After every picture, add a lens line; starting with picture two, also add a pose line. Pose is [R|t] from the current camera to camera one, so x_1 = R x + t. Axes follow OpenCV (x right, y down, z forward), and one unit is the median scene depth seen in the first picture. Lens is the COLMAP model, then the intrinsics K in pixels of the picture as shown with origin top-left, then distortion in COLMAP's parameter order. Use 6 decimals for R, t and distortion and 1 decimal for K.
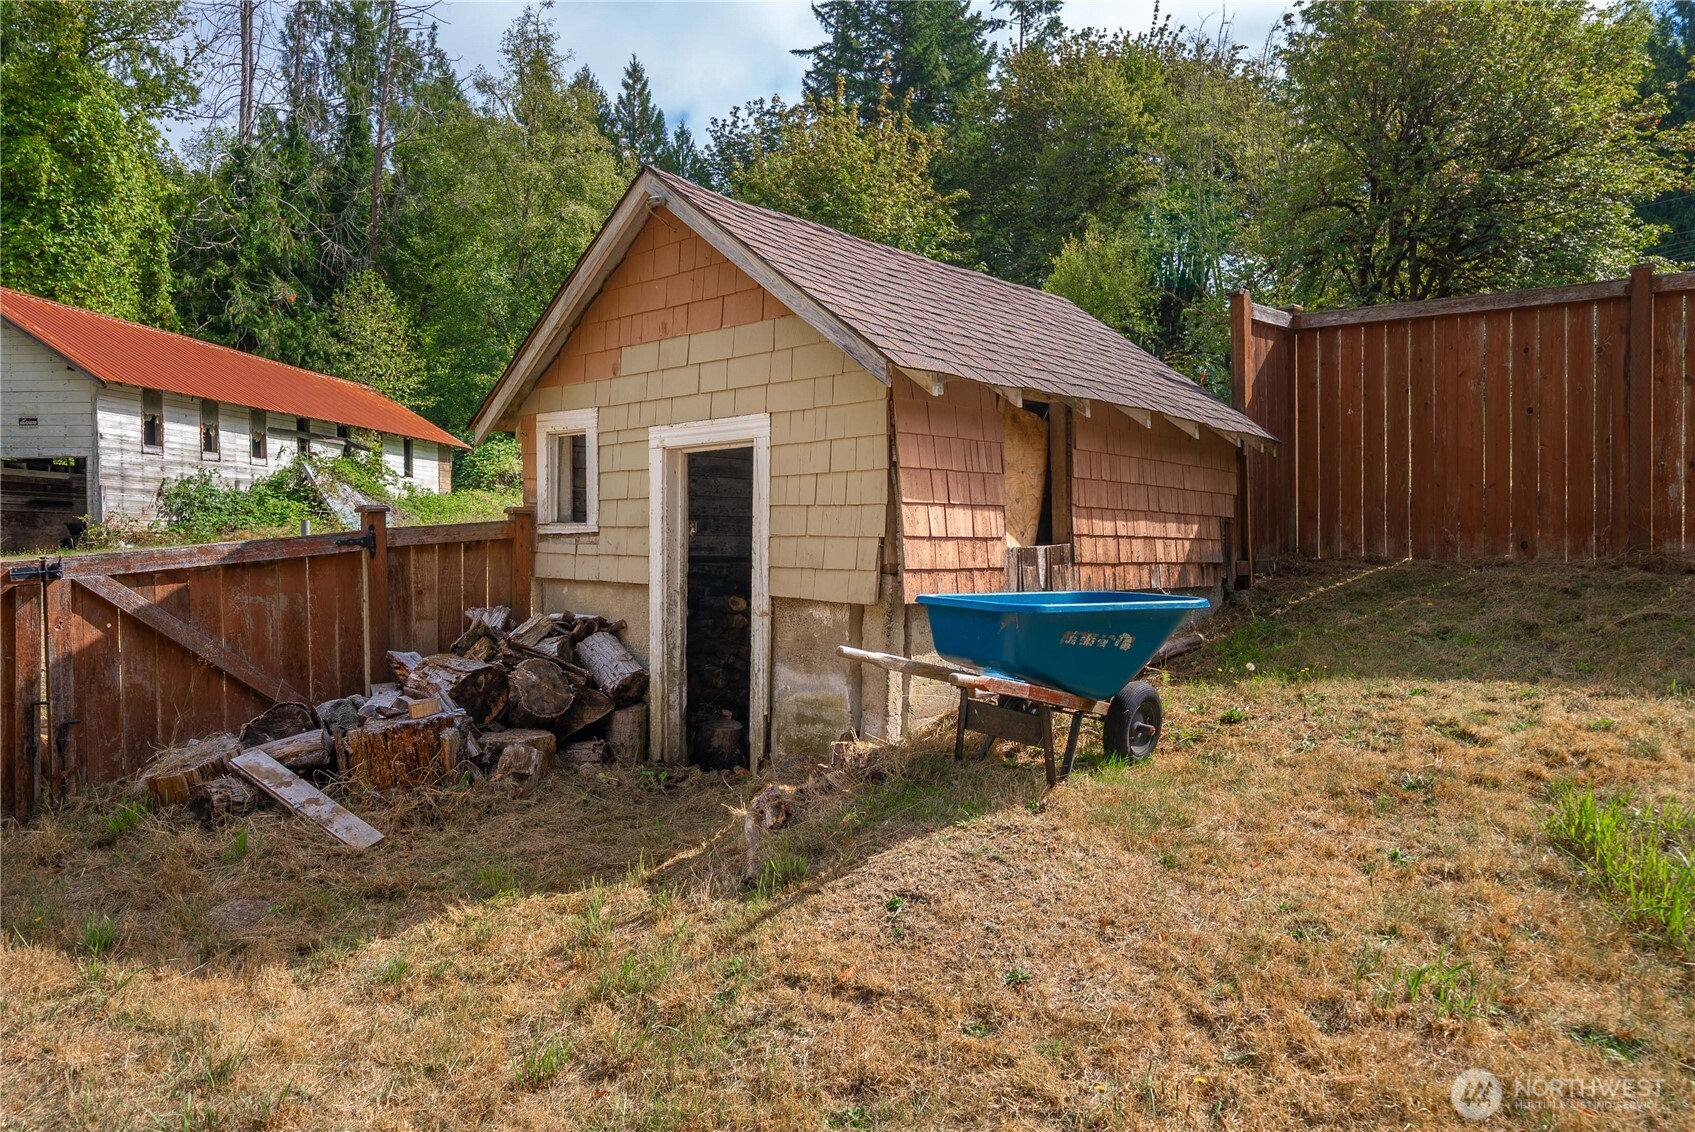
lens RADIAL K [[1129.5, 0, 848.2], [0, 1129.5, 566.4], [0, 0, 1]] dist [-0.006868, 0.005346]
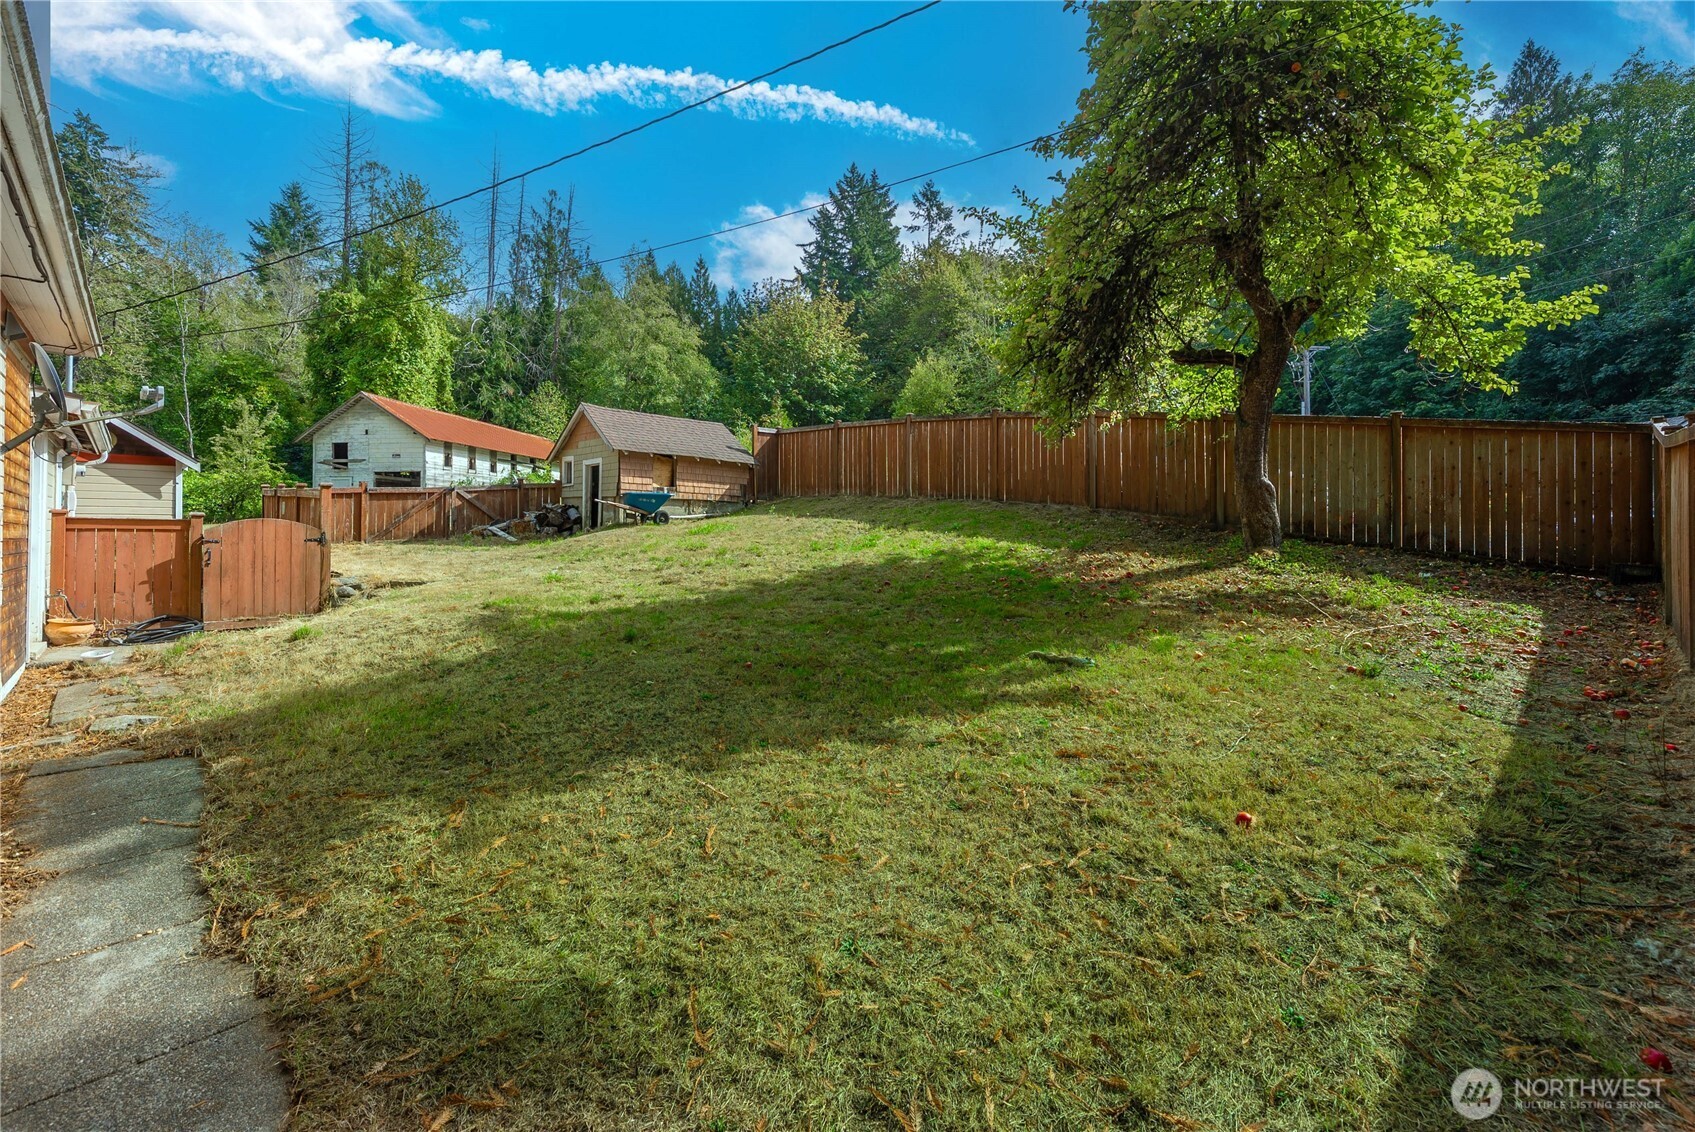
lens RADIAL K [[695.4, 0, 823.0], [0, 695.4, 525.0], [0, 0, 1]] dist [-0.000261, -0.000090]
pose [[0.999316, 0.007267, -0.036268, 0.105481], [-0.008274, 0.999582, -0.027702, 0.023988], [0.036051, 0.027983, 0.998958, -0.204074]]
